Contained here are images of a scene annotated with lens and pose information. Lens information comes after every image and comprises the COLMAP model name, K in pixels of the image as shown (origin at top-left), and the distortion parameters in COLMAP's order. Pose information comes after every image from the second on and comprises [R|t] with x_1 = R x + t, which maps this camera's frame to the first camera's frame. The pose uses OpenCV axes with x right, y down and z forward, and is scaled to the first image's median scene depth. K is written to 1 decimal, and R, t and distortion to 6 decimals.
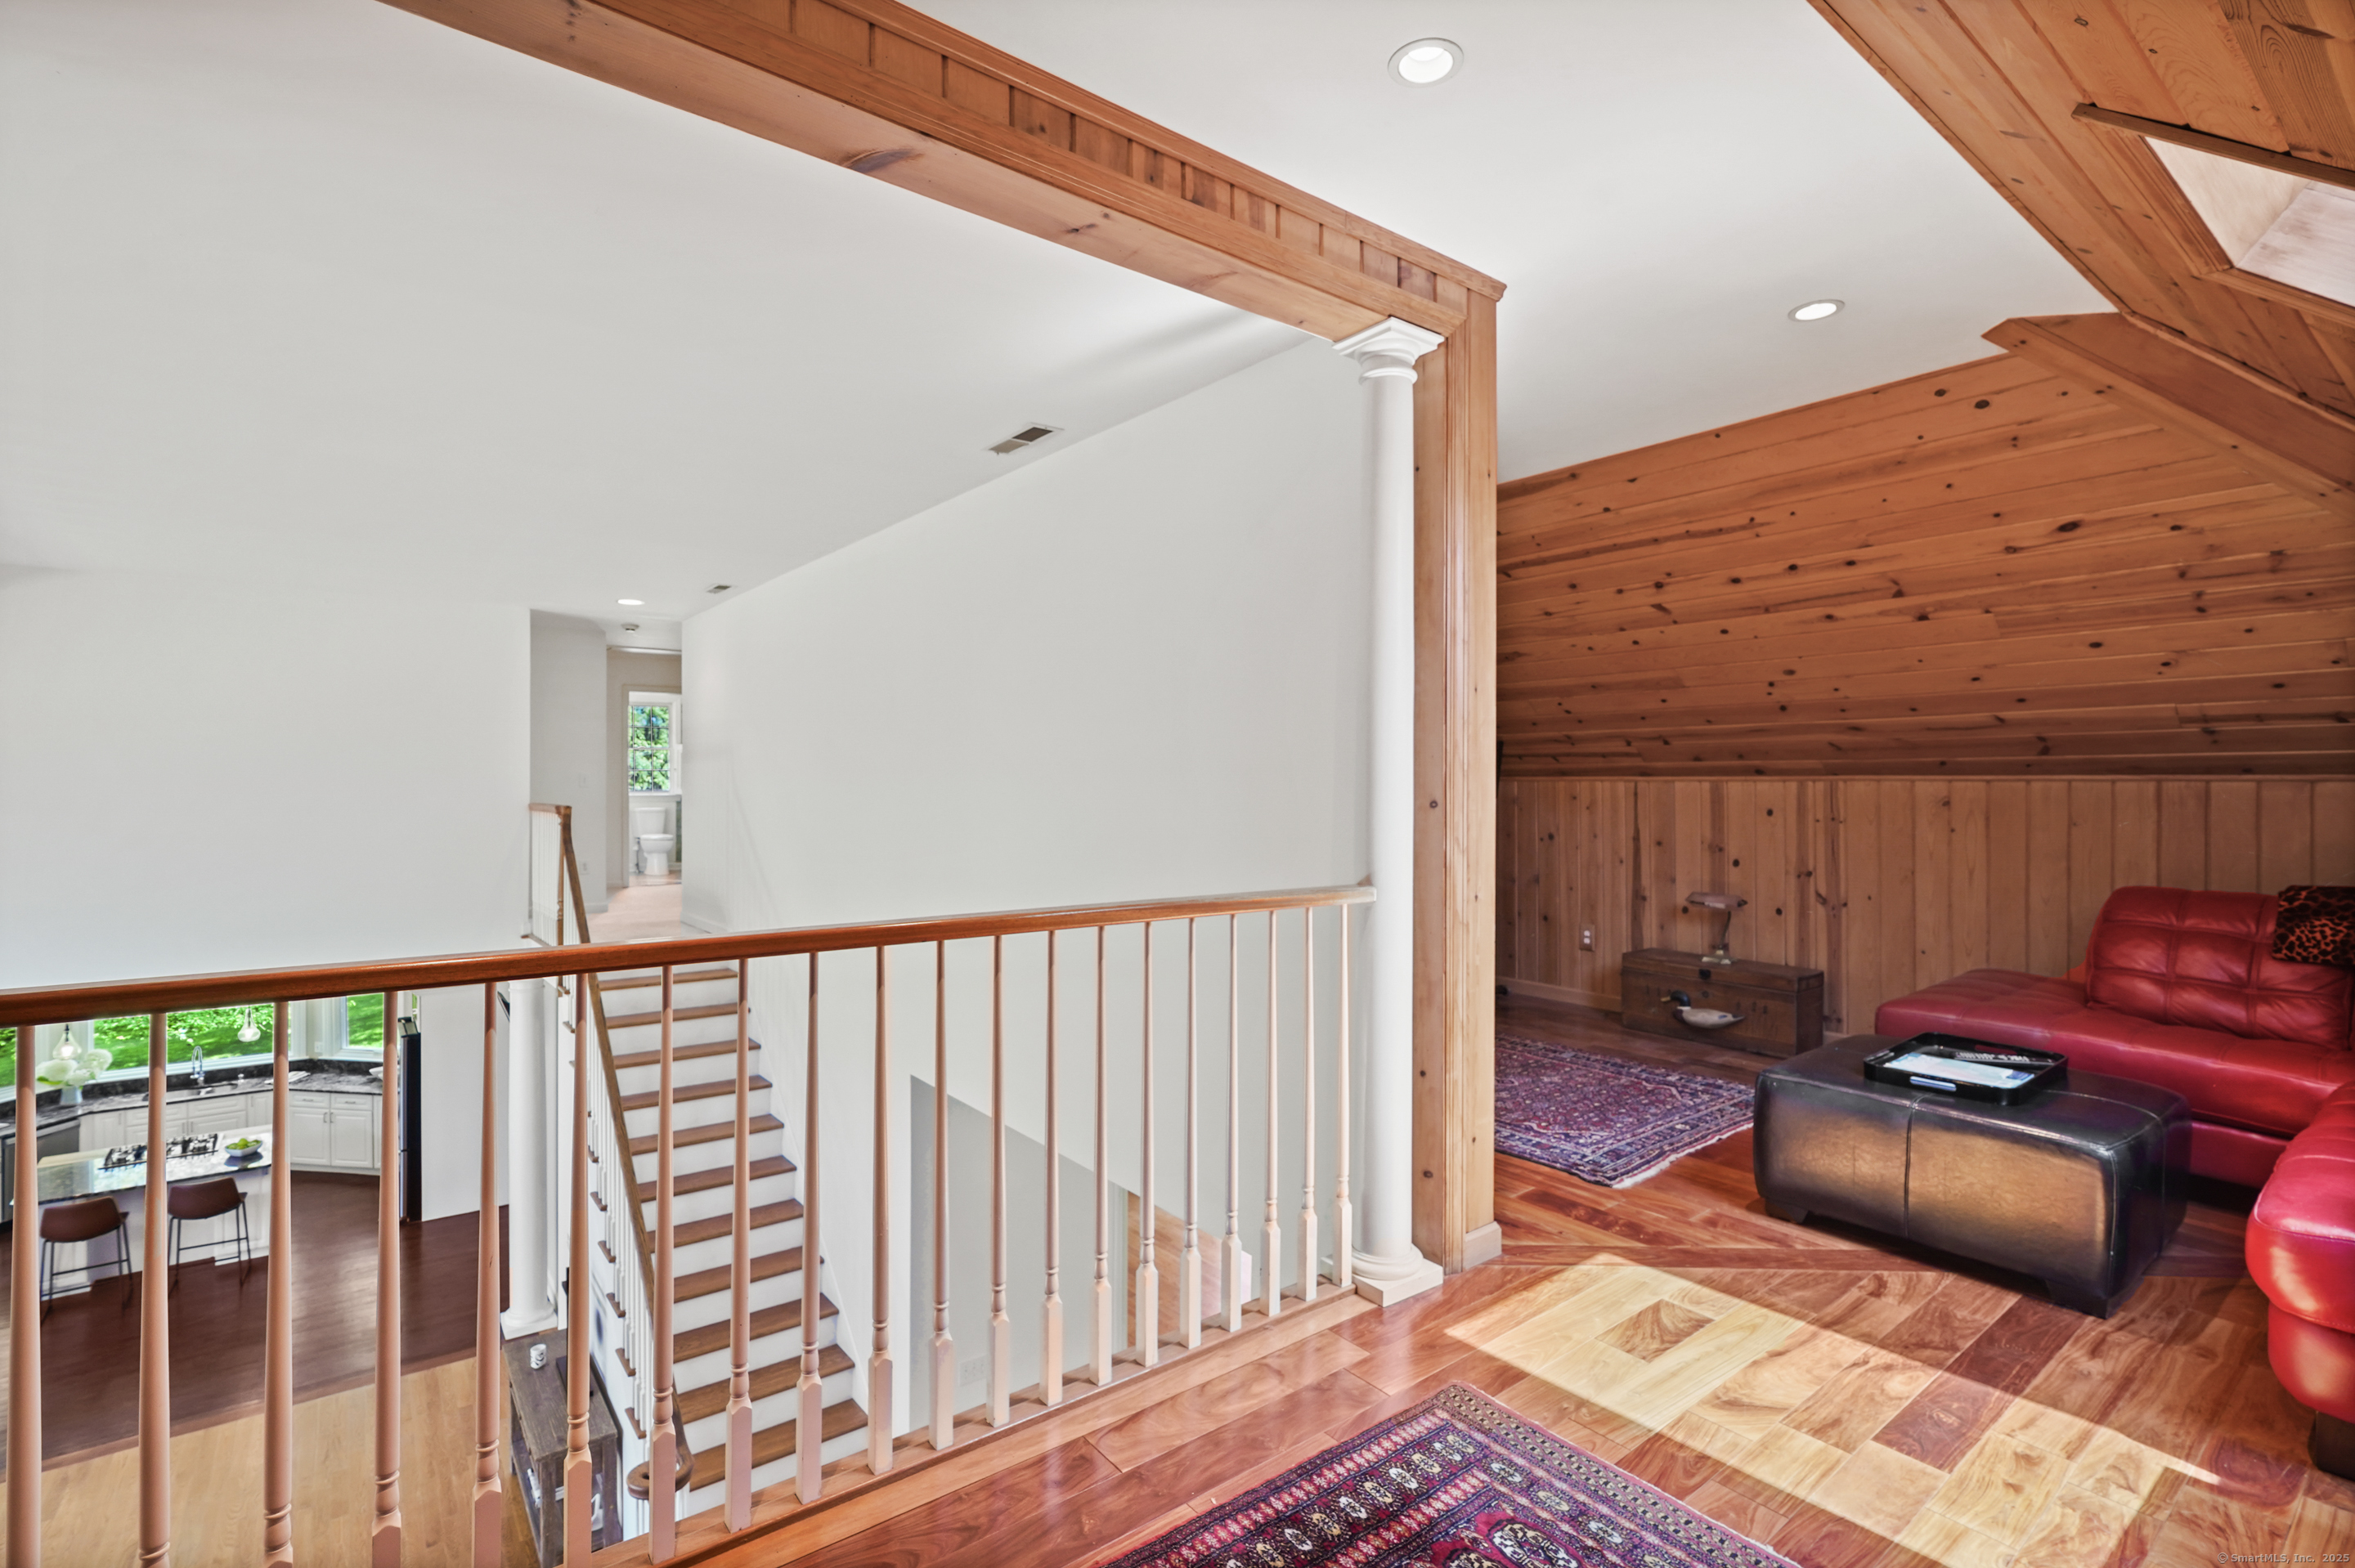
lens RADIAL K [[1088.7, 0, 1155.1], [0, 1088.7, 772.5], [0, 0, 1]] dist [-0.014145, 0.005094]
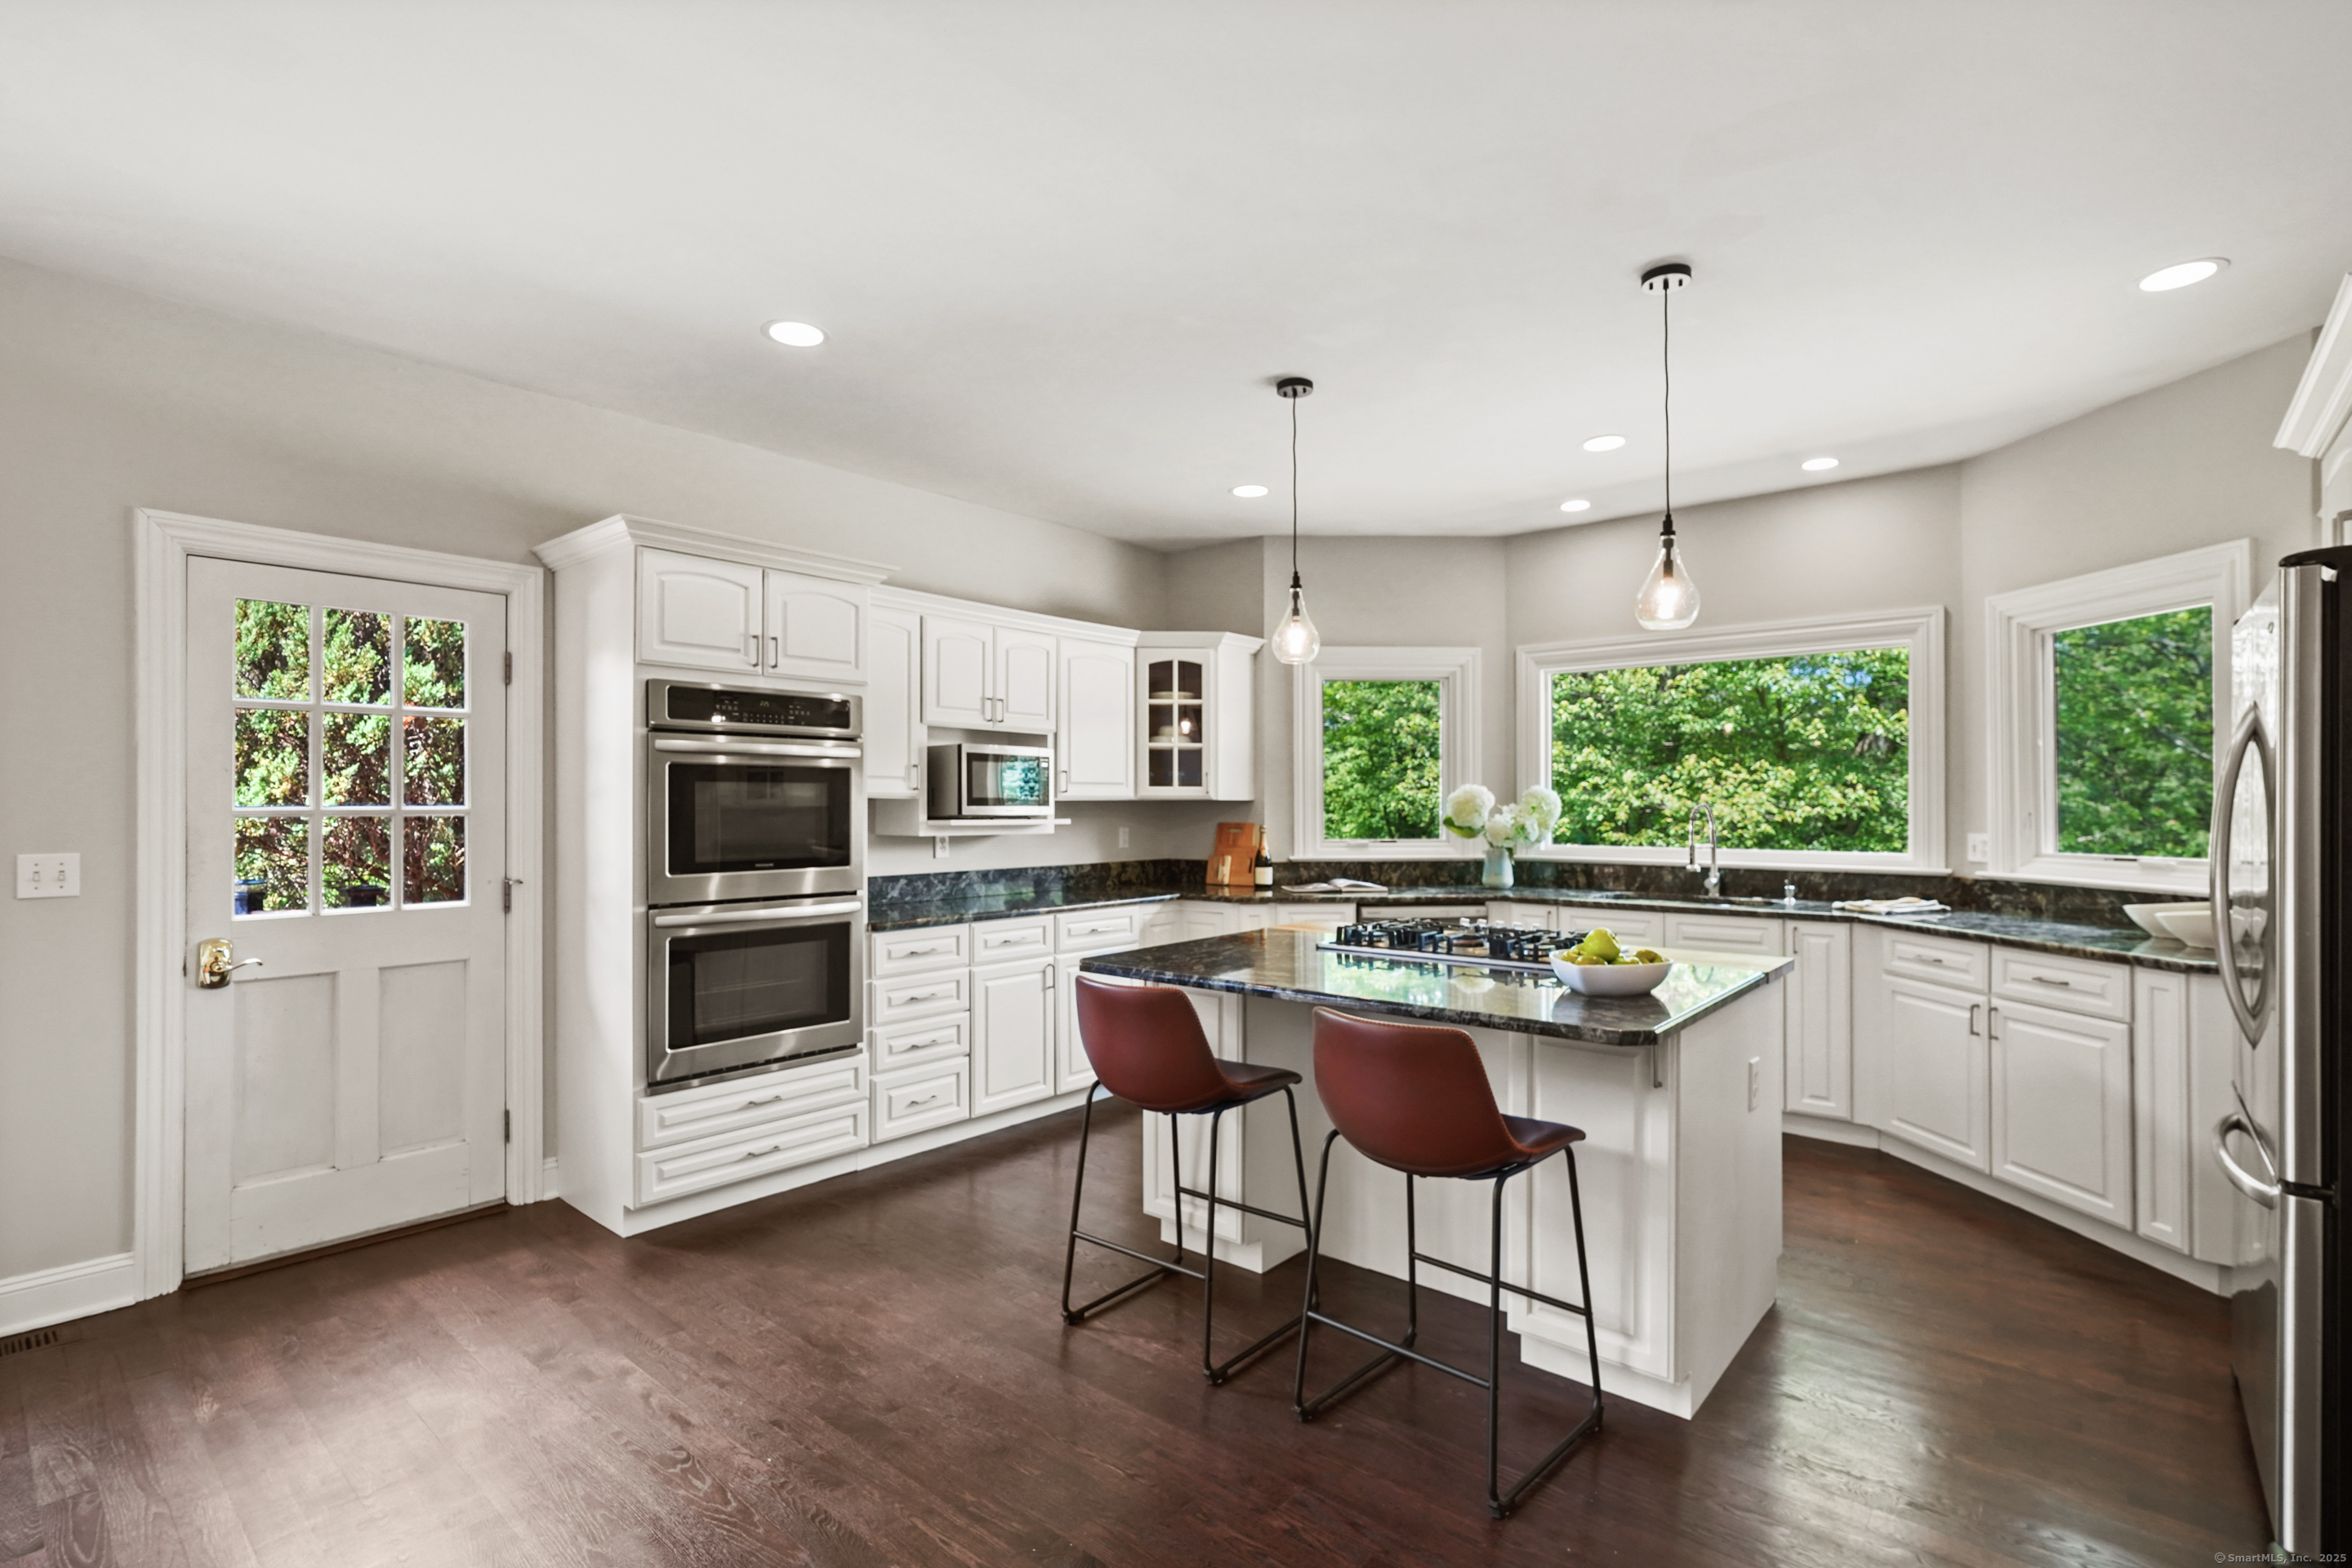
lens RADIAL K [[1087.5, 0, 1187.6], [0, 1087.5, 800.9], [0, 0, 1]] dist [-0.014145, 0.005094]
pose [[0.215136, -0.016053, -0.976452, -0.608215], [-0.000114, 0.999864, -0.016463, 0.313201], [0.976584, 0.003653, 0.215105, 0.847816]]
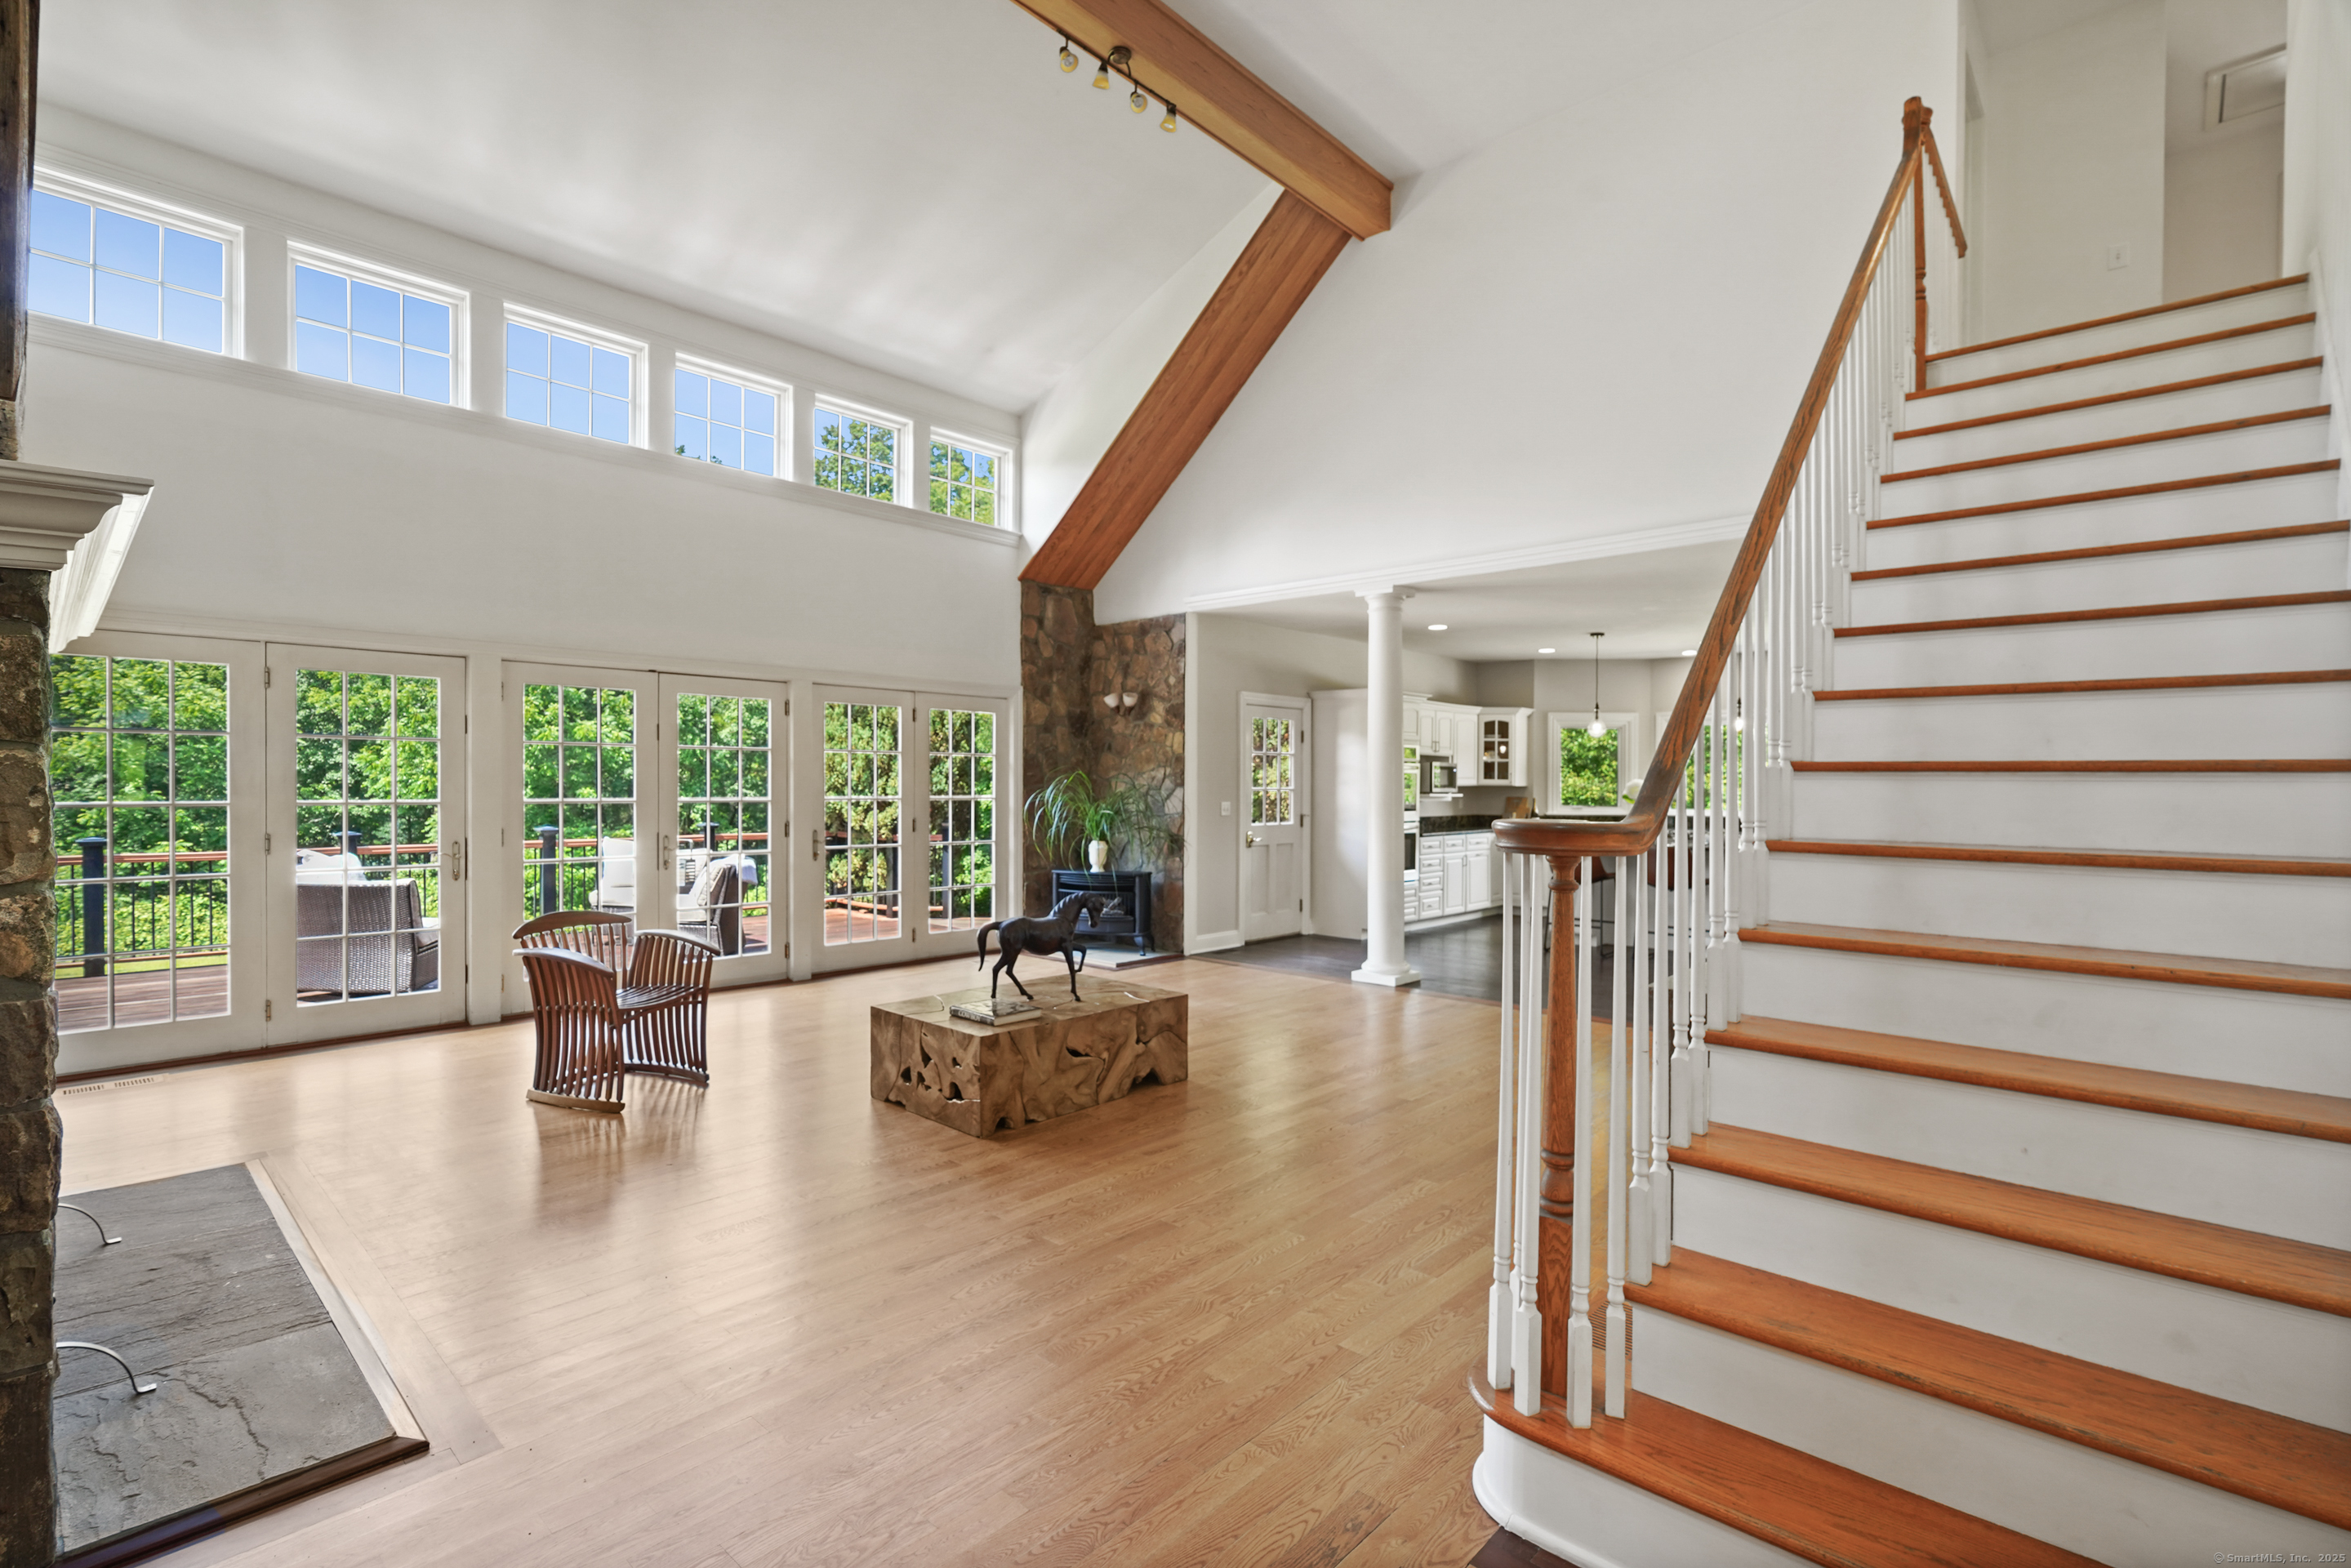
lens RADIAL K [[1087.1, 0, 1165.2], [0, 1087.1, 792.6], [0, 0, 1]] dist [-0.014145, 0.005094]
pose [[0.176047, -0.005422, -0.984367, -0.022314], [-0.007332, 0.999950, -0.006819, 0.322089], [0.984354, 0.008418, 0.175998, 0.376780]]
